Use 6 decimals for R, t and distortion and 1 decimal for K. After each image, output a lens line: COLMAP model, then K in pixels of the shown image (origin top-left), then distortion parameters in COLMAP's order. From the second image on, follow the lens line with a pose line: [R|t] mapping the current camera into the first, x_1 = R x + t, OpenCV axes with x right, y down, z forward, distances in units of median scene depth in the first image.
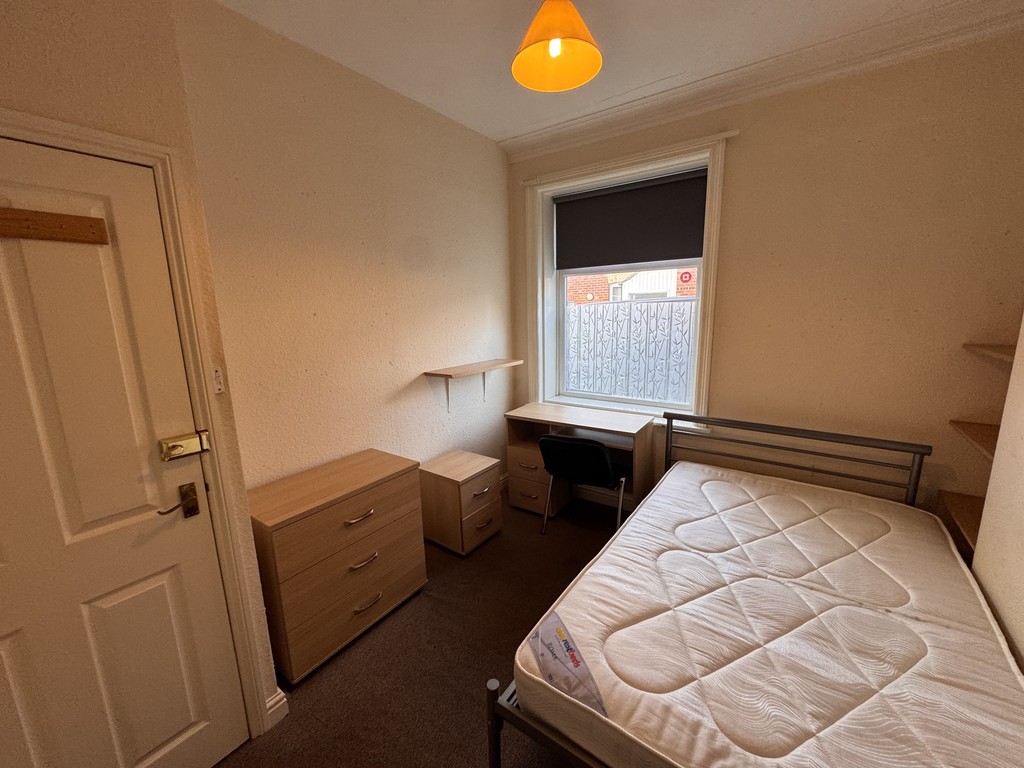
lens RADIAL K [[410.5, 0, 514.4], [0, 410.5, 383.6], [0, 0, 1]] dist [-0.002297, 0.000254]
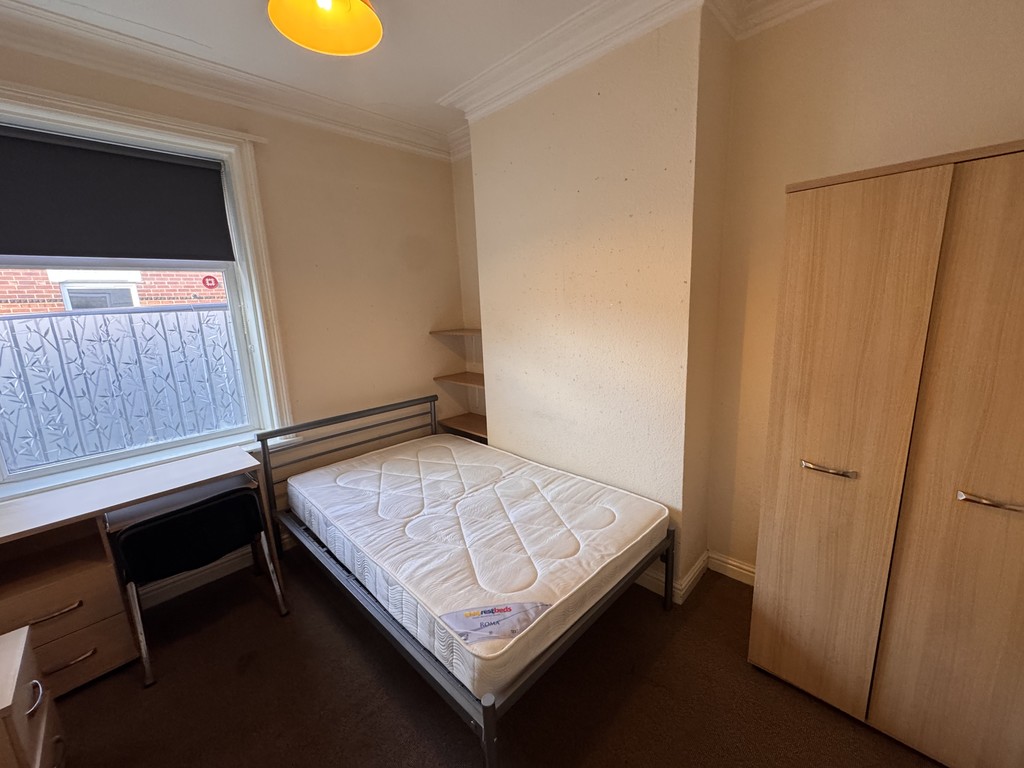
lens RADIAL K [[410.5, 0, 511.4], [0, 410.5, 383.9], [0, 0, 1]] dist [-0.002297, 0.000254]
pose [[0.157533, -0.177665, 0.971400, -0.491214], [0.219726, 0.965330, 0.140921, -0.050440], [-0.962758, 0.191242, 0.191109, 0.374781]]
